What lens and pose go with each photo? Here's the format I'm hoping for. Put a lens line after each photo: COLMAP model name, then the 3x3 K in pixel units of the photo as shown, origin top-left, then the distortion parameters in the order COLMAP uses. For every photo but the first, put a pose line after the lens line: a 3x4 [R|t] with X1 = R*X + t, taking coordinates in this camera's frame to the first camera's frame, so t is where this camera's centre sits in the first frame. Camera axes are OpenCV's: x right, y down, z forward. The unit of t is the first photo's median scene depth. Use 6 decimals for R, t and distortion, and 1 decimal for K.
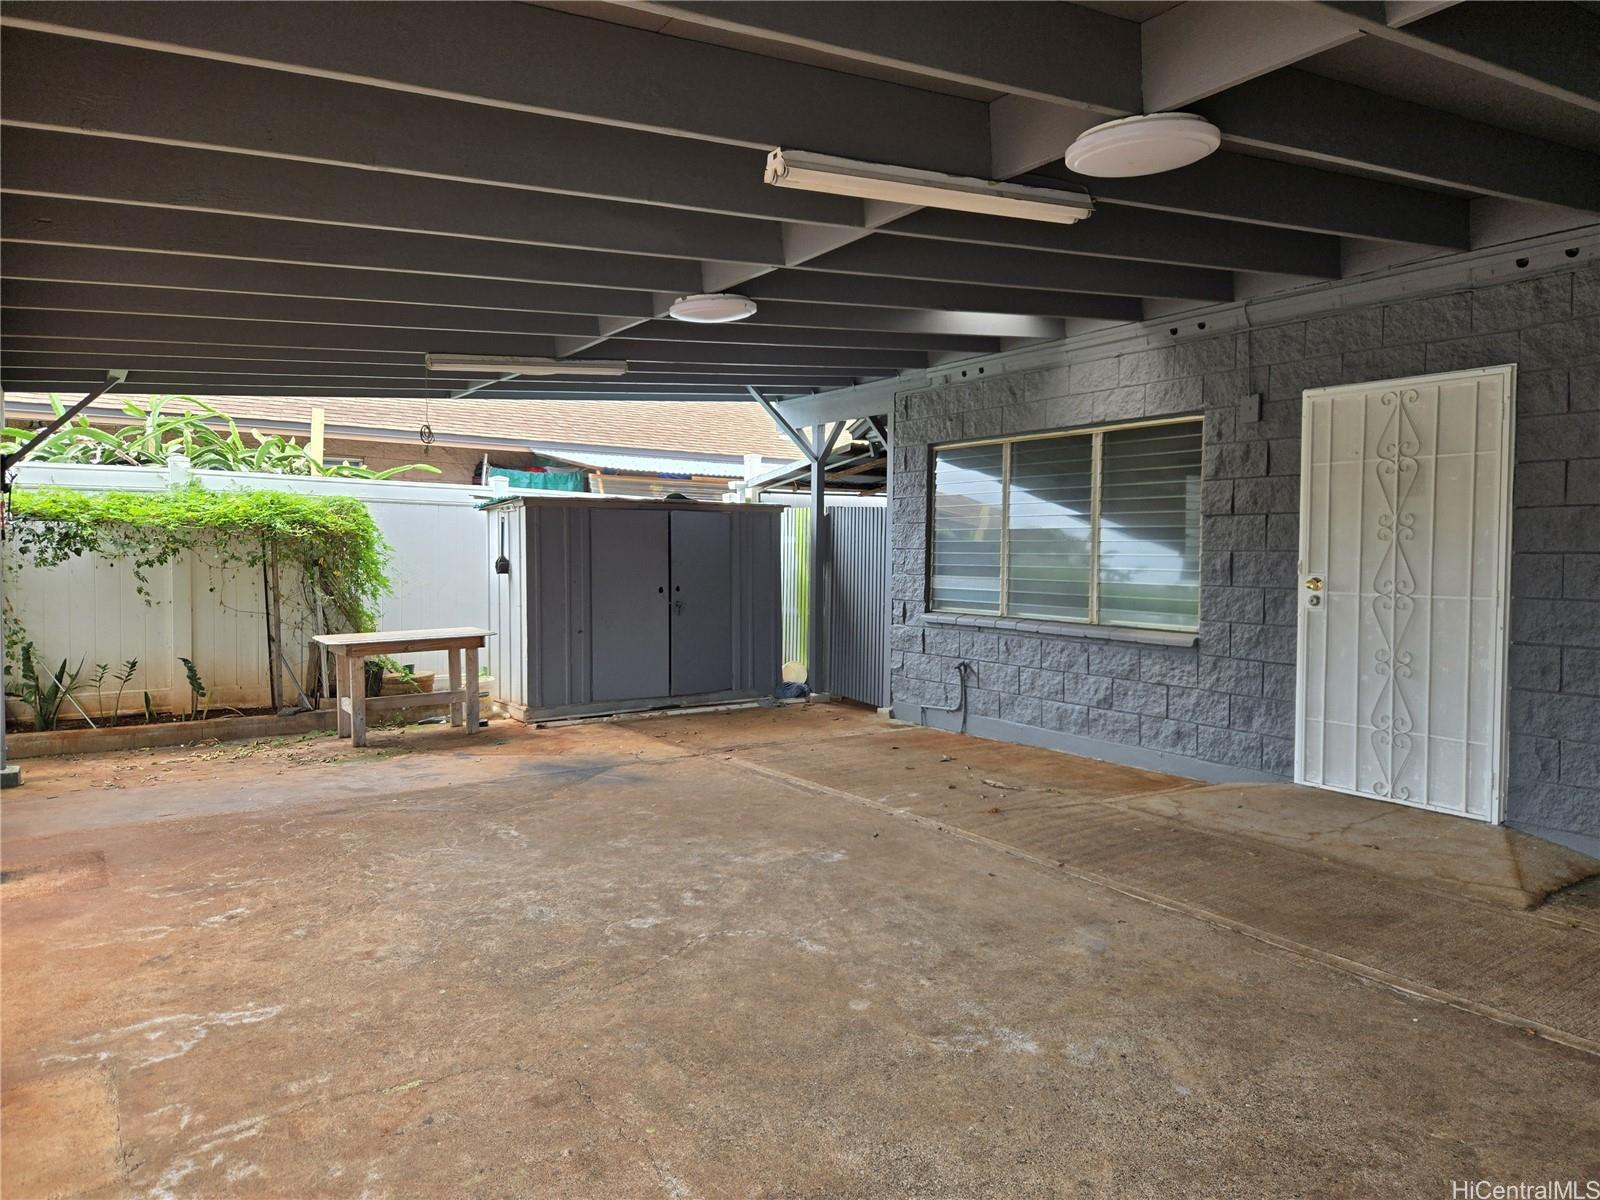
lens RADIAL K [[1068.8, 0, 825.9], [0, 1068.8, 579.1], [0, 0, 1]] dist [0.060583, -0.042190]
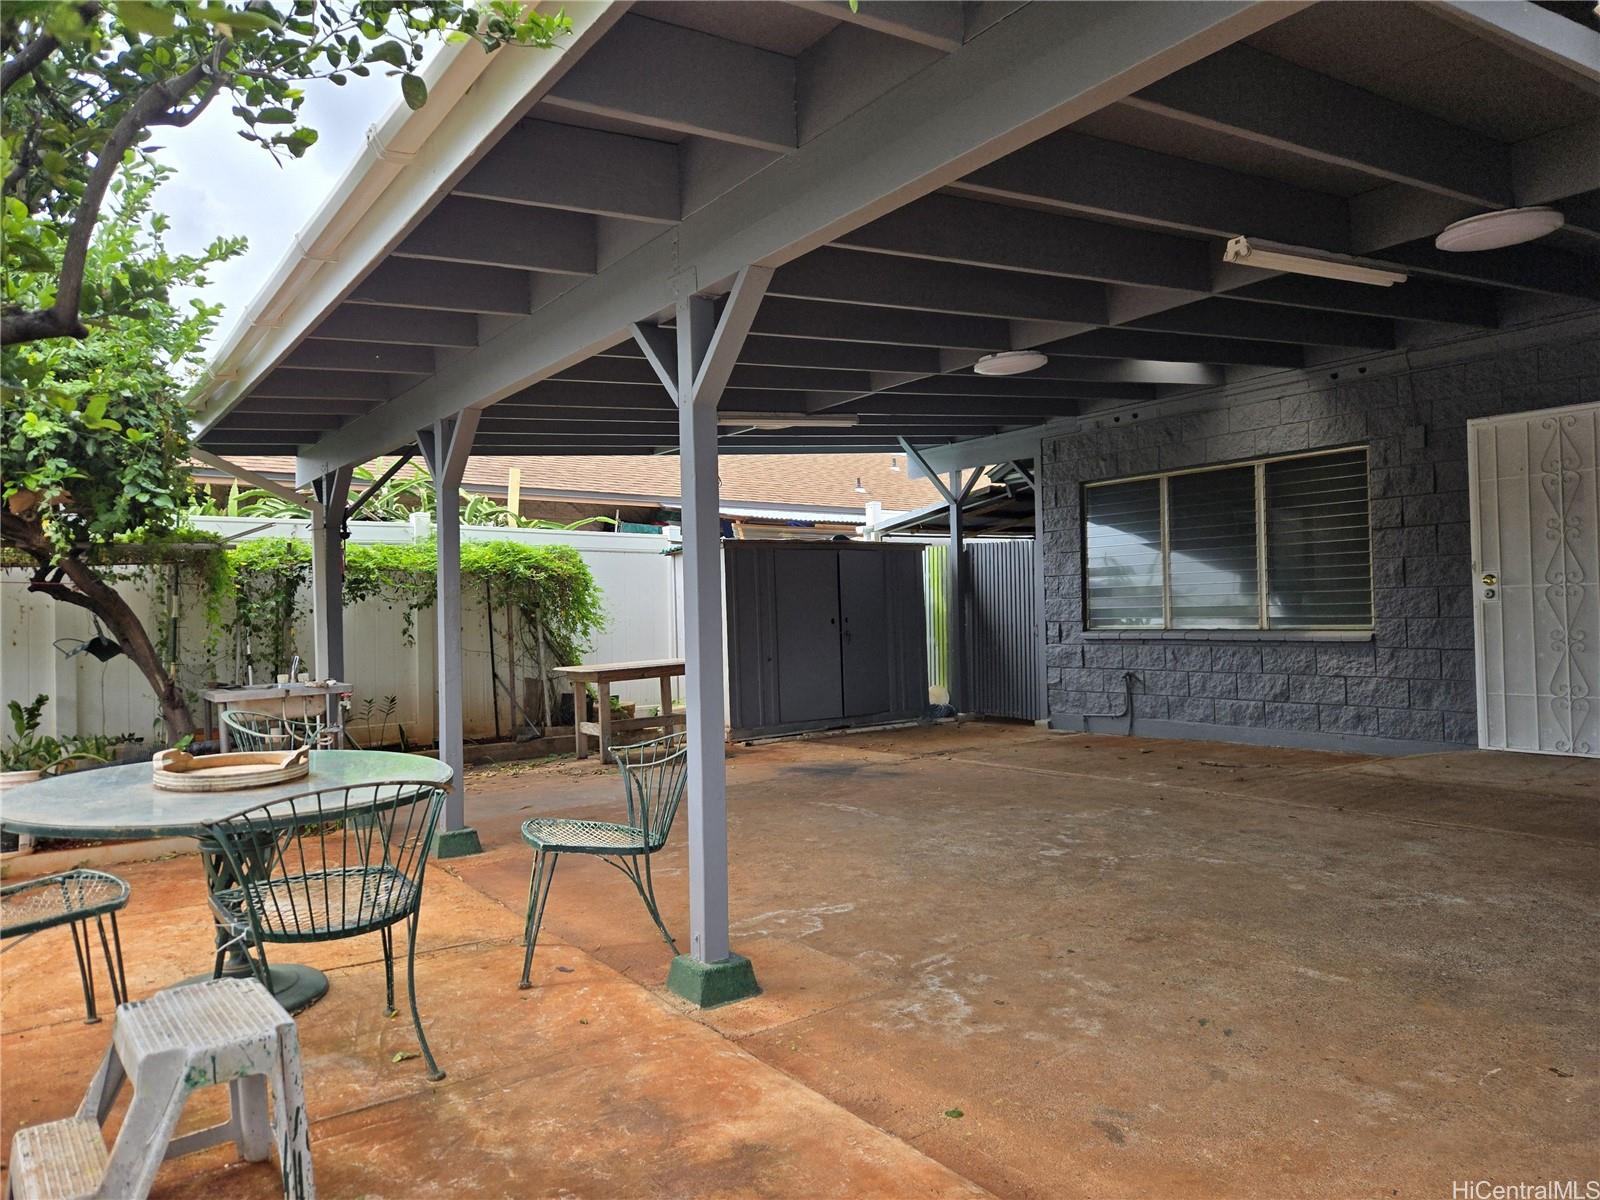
lens RADIAL K [[1074.3, 0, 800.3], [0, 1074.3, 592.6], [0, 0, 1]] dist [0.050239, -0.039543]
pose [[0.998549, -0.031418, 0.043742, -0.304889], [0.033562, 0.998226, -0.049180, 0.044084], [-0.042120, 0.050576, 0.997832, -0.144202]]
